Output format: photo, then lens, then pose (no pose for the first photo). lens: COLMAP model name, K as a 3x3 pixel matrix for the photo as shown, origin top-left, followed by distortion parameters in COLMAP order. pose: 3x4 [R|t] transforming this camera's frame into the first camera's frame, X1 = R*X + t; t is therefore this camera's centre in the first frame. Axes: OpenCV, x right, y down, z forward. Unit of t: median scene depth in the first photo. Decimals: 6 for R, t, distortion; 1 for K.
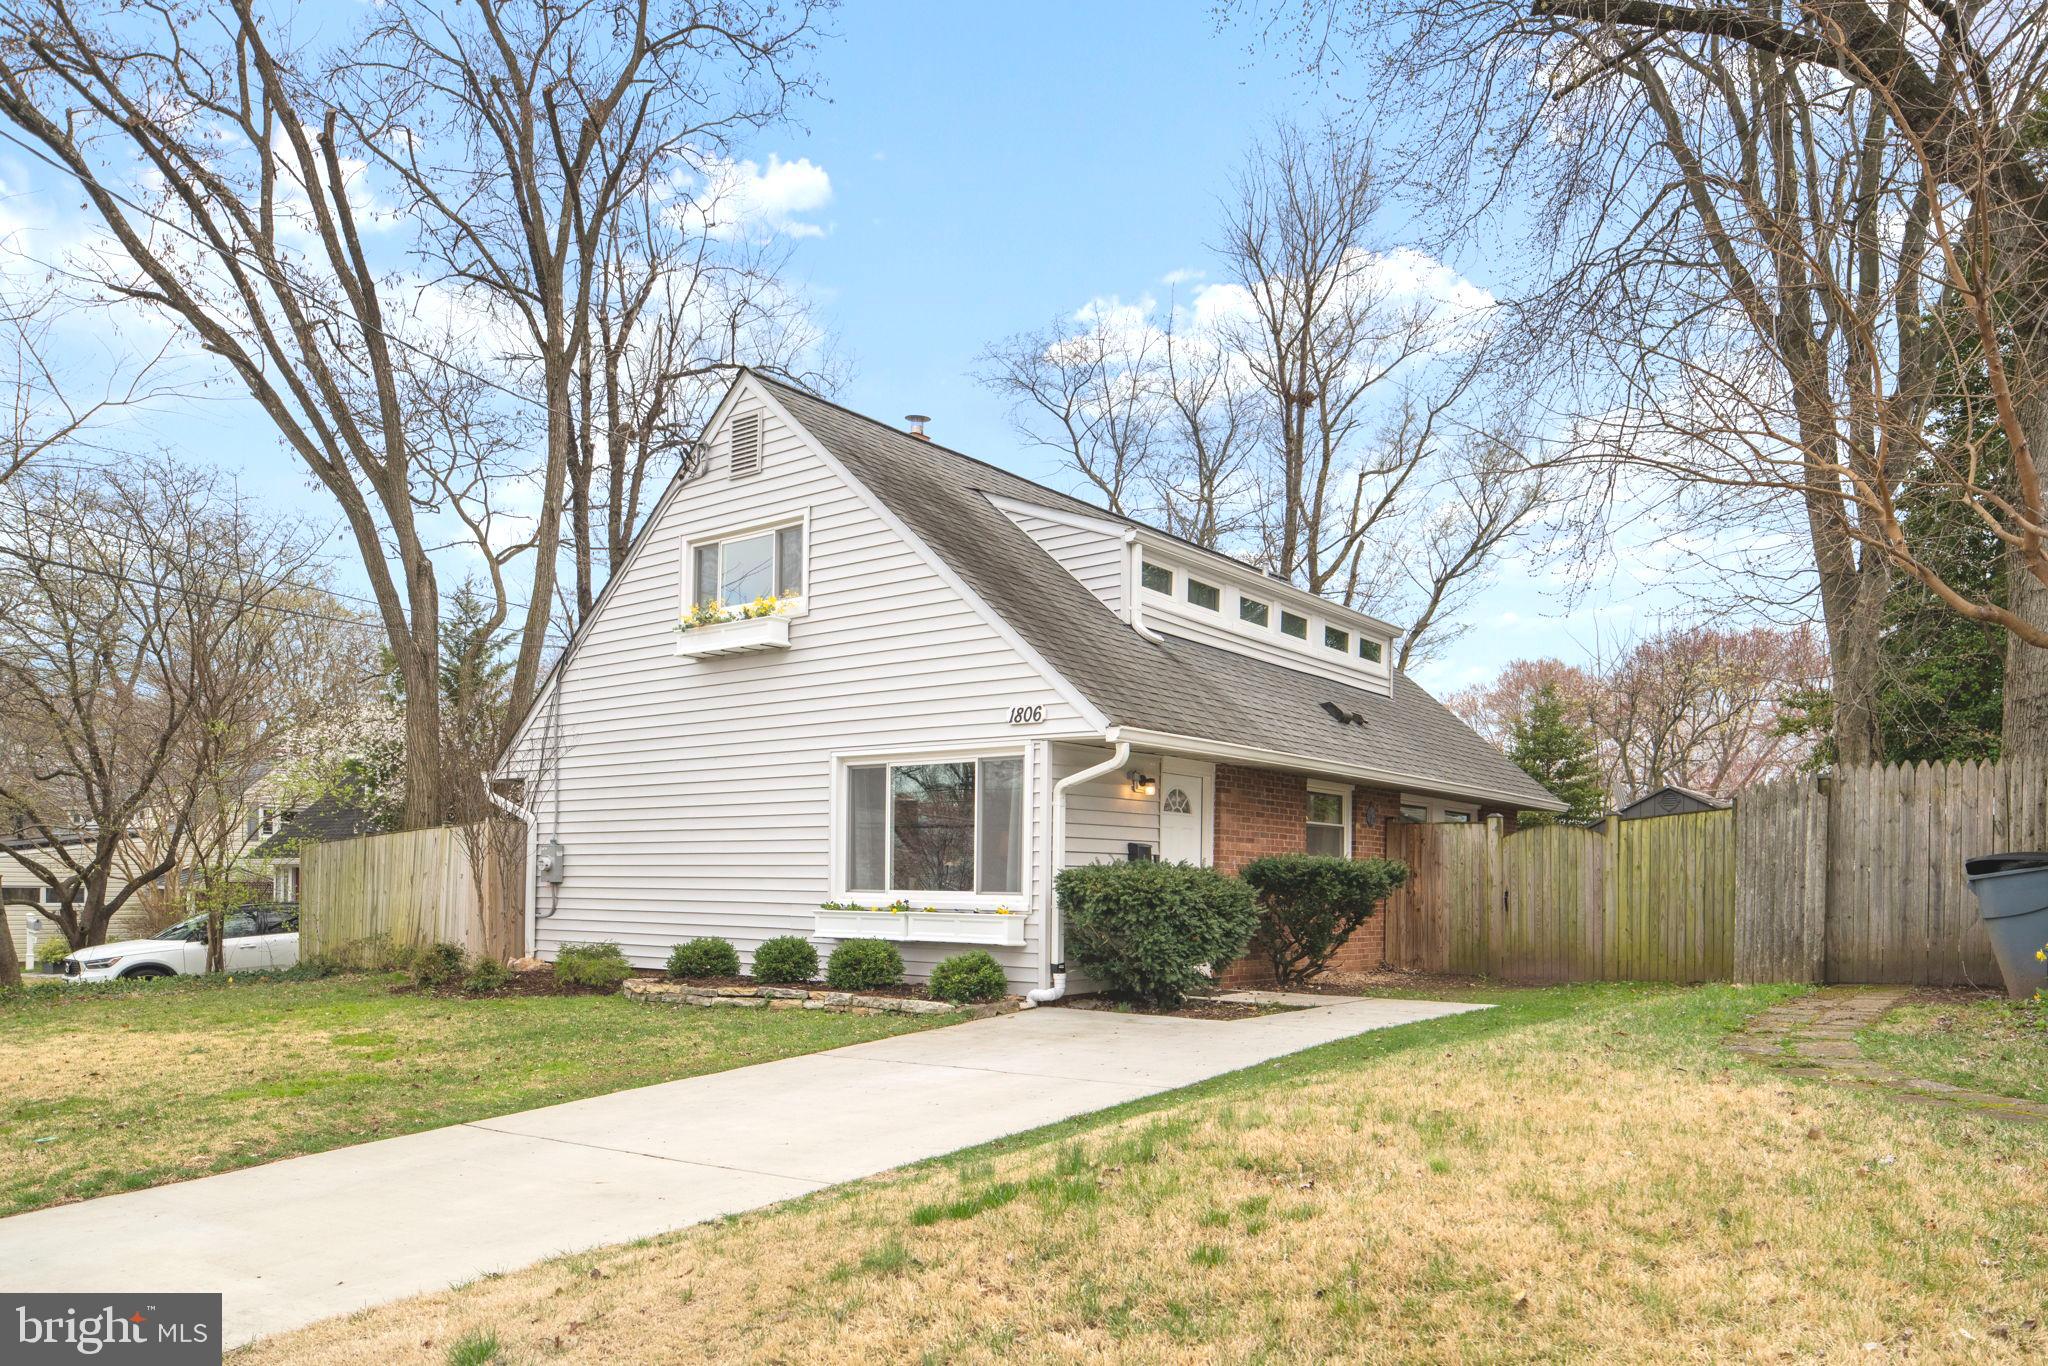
lens RADIAL K [[1405.1, 0, 1019.8], [0, 1405.1, 898.2], [0, 0, 1]] dist [-0.001919, -0.001800]
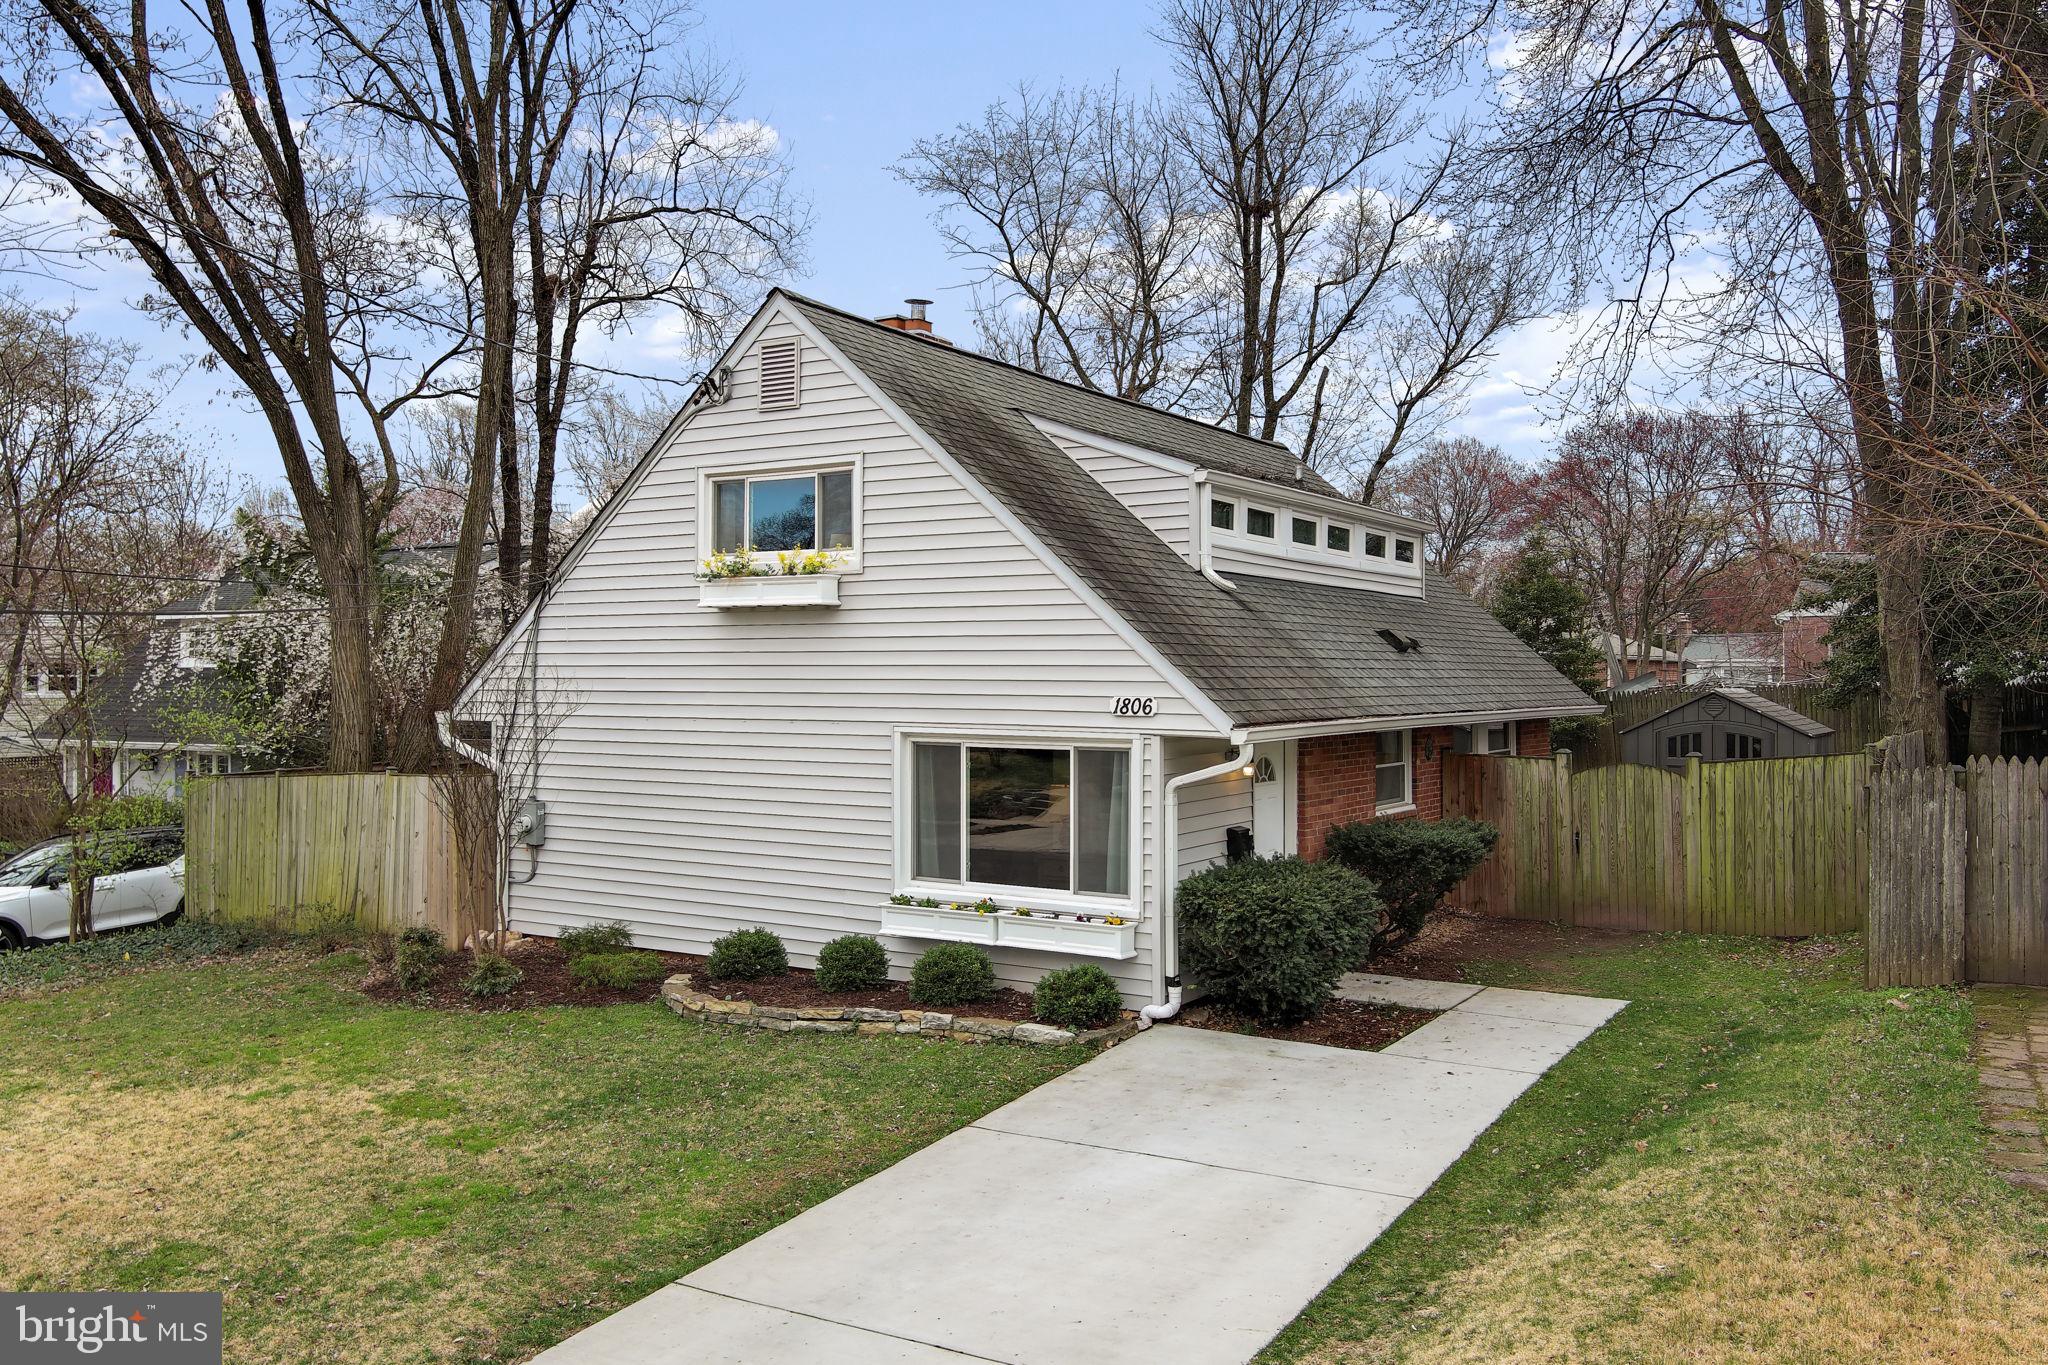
lens RADIAL K [[1604.2, 0, 1024.0], [0, 1604.2, 682.5], [0, 0, 1]] dist [0.048646, -0.057408]
pose [[0.994926, -0.012621, 0.099819, -0.138710], [0.013194, 0.999900, -0.005080, -0.113867], [-0.099745, 0.006372, 0.994993, -0.037731]]
